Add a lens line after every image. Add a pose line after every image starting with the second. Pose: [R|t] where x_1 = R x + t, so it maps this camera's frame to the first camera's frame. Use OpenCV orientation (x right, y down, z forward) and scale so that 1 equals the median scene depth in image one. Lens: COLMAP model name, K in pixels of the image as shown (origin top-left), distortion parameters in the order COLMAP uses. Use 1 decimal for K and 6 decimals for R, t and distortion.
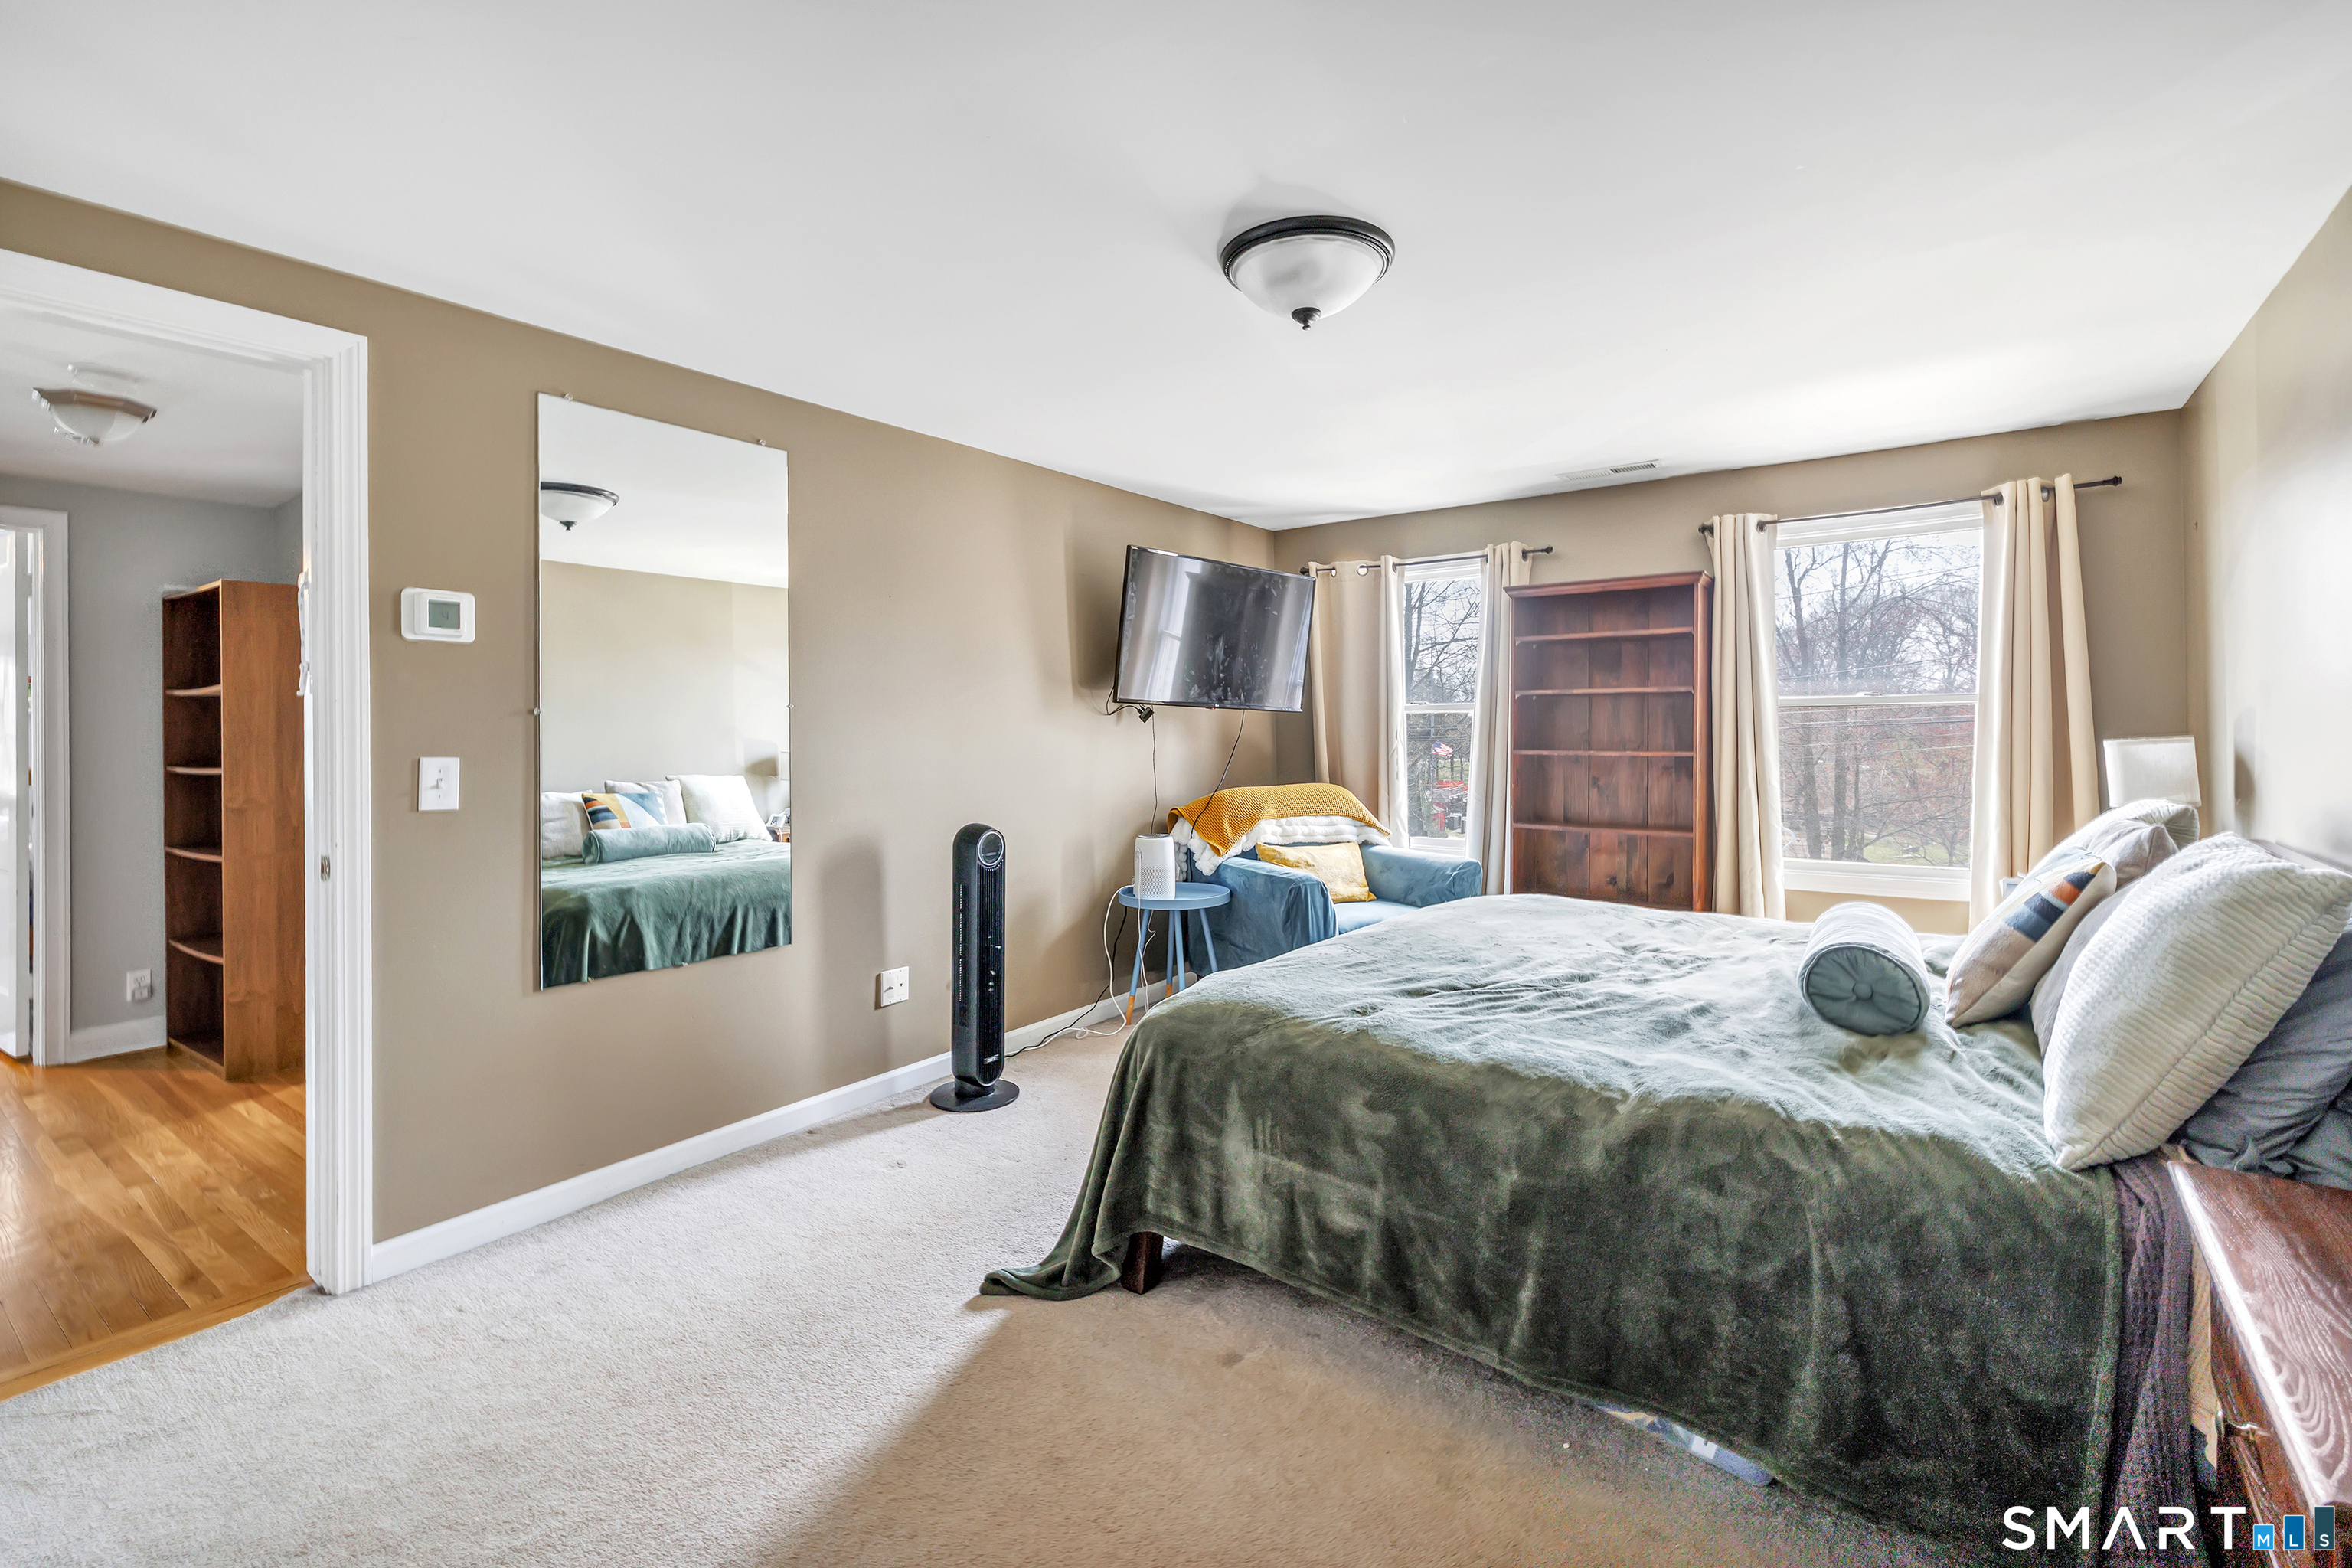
lens RADIAL K [[1099.6, 0, 1177.1], [0, 1099.6, 746.4], [0, 0, 1]] dist [-0.000874, 0.000036]
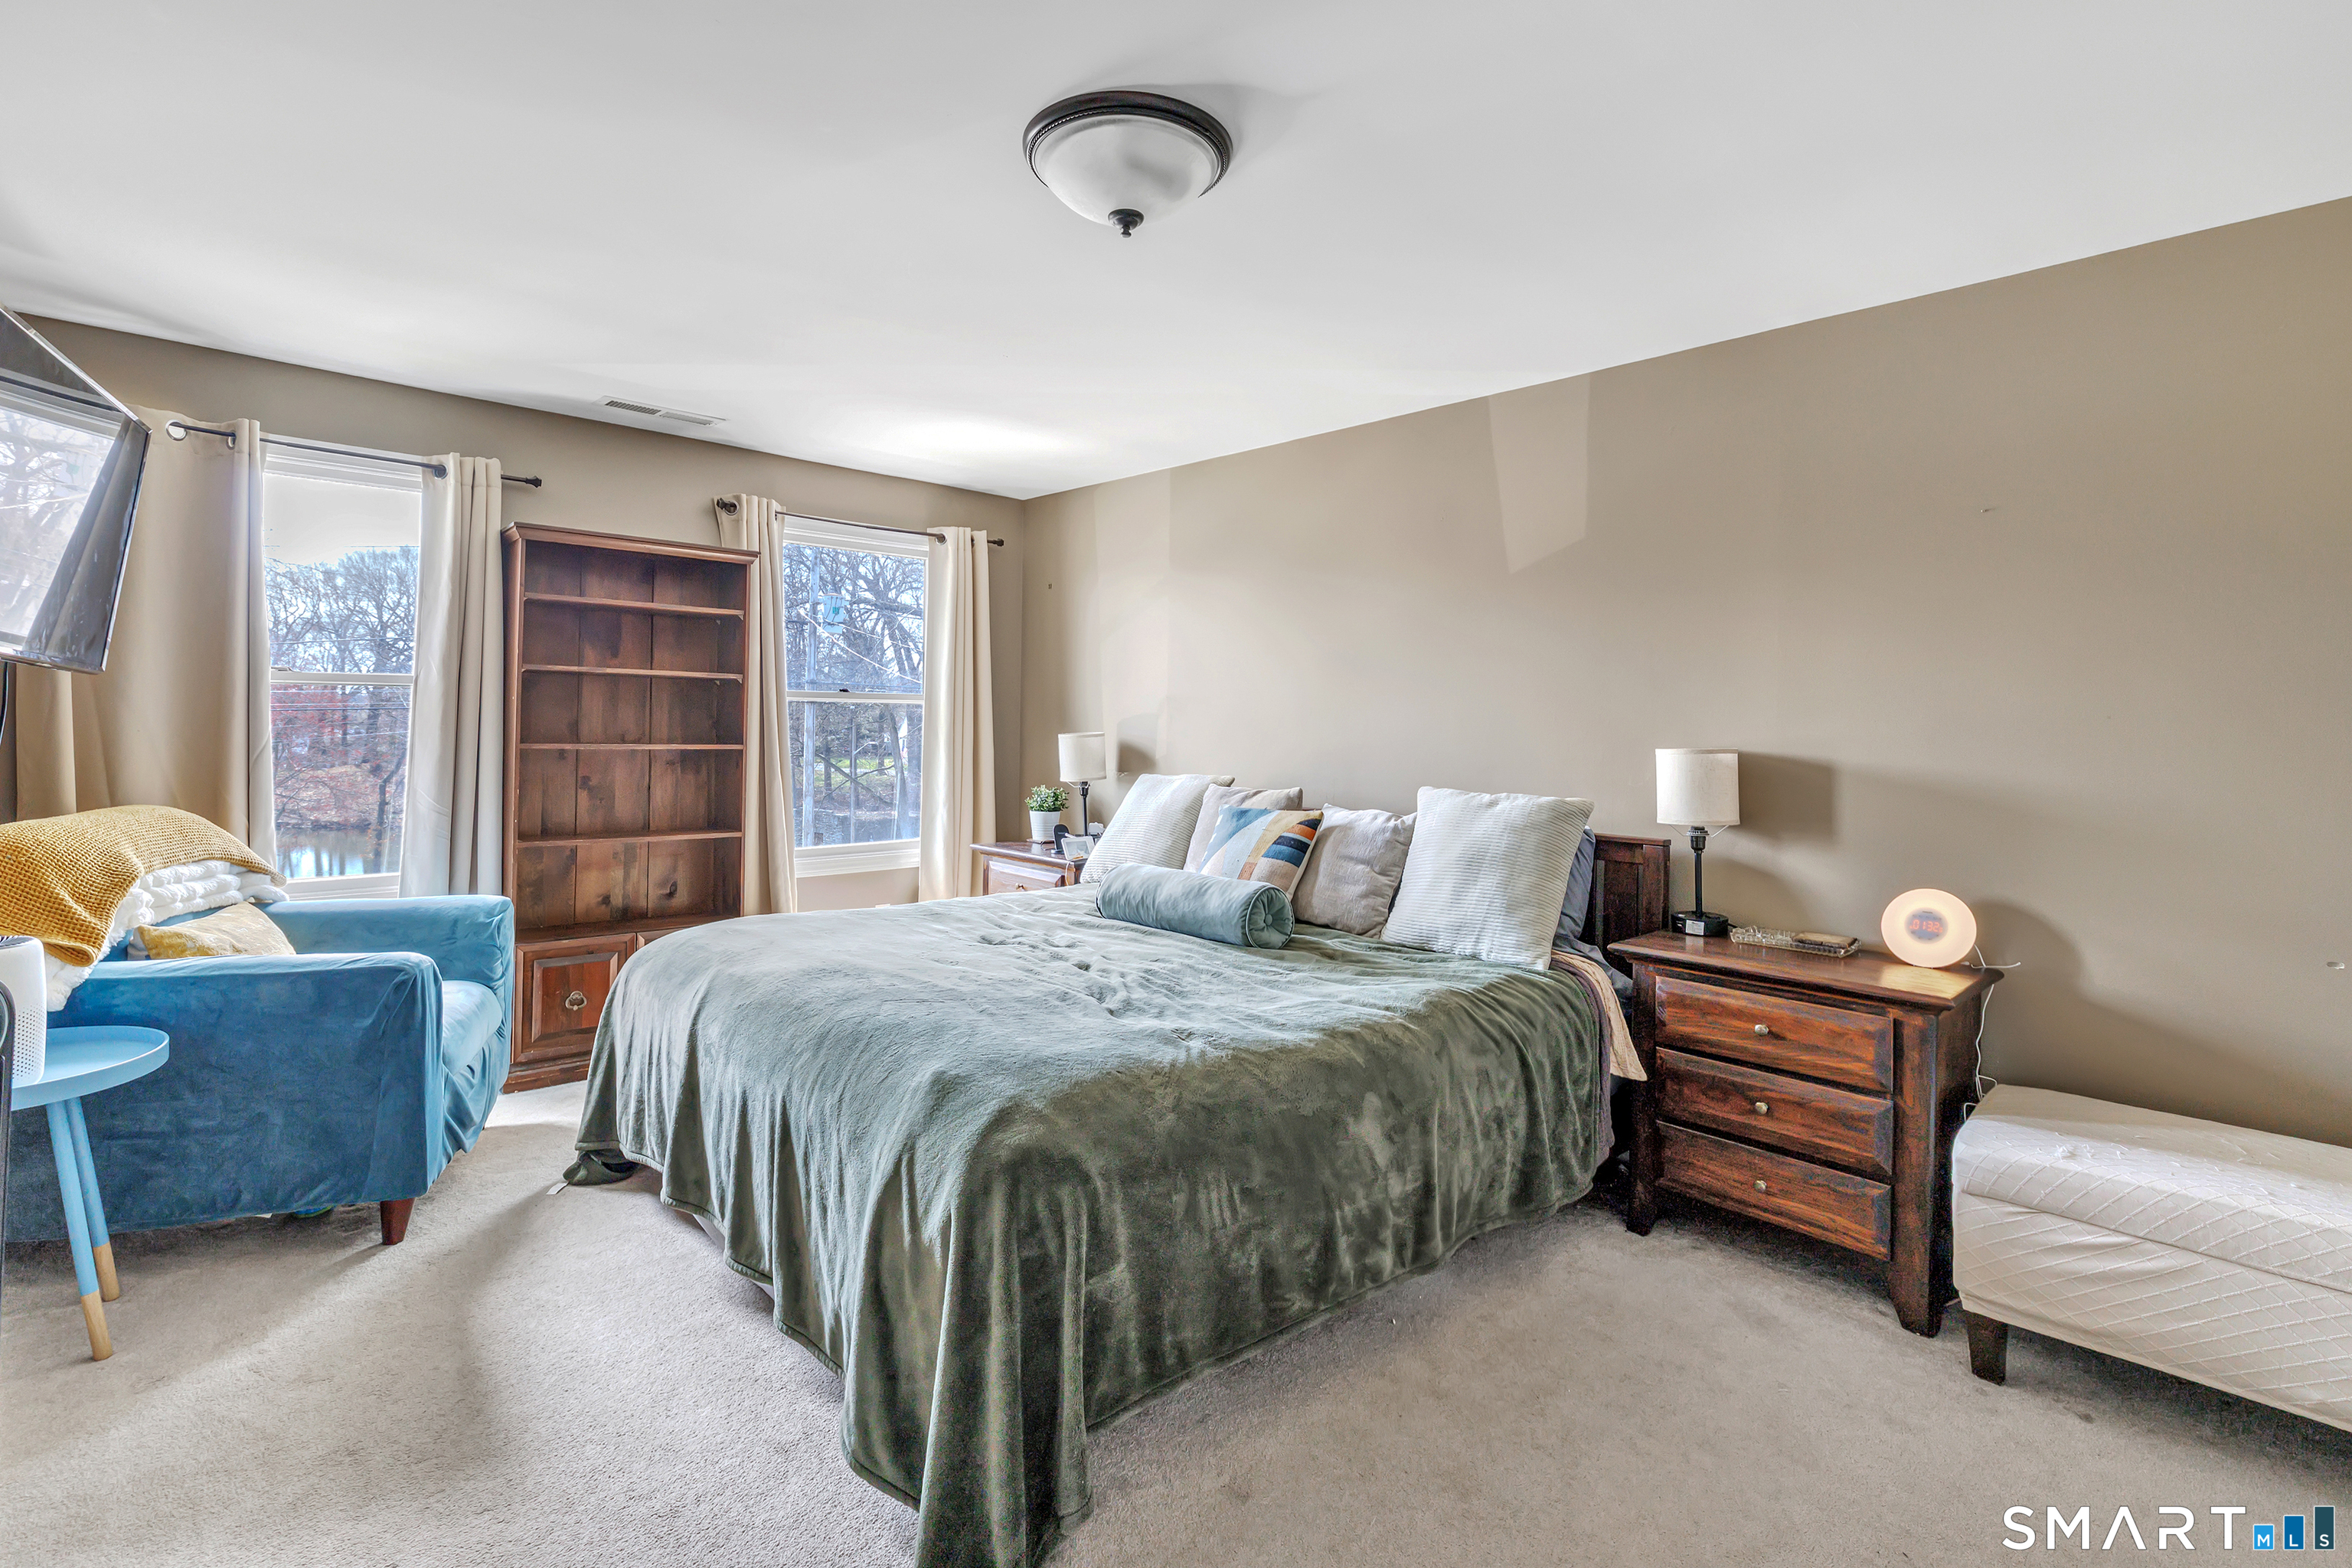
lens RADIAL K [[1099.6, 0, 1177.1], [0, 1099.6, 746.4], [0, 0, 1]] dist [-0.000874, 0.000036]
pose [[0.195696, -0.011520, 0.980597, -0.337505], [-0.020356, 0.999668, 0.015807, -0.016037], [-0.980453, -0.023055, 0.195397, 0.419438]]
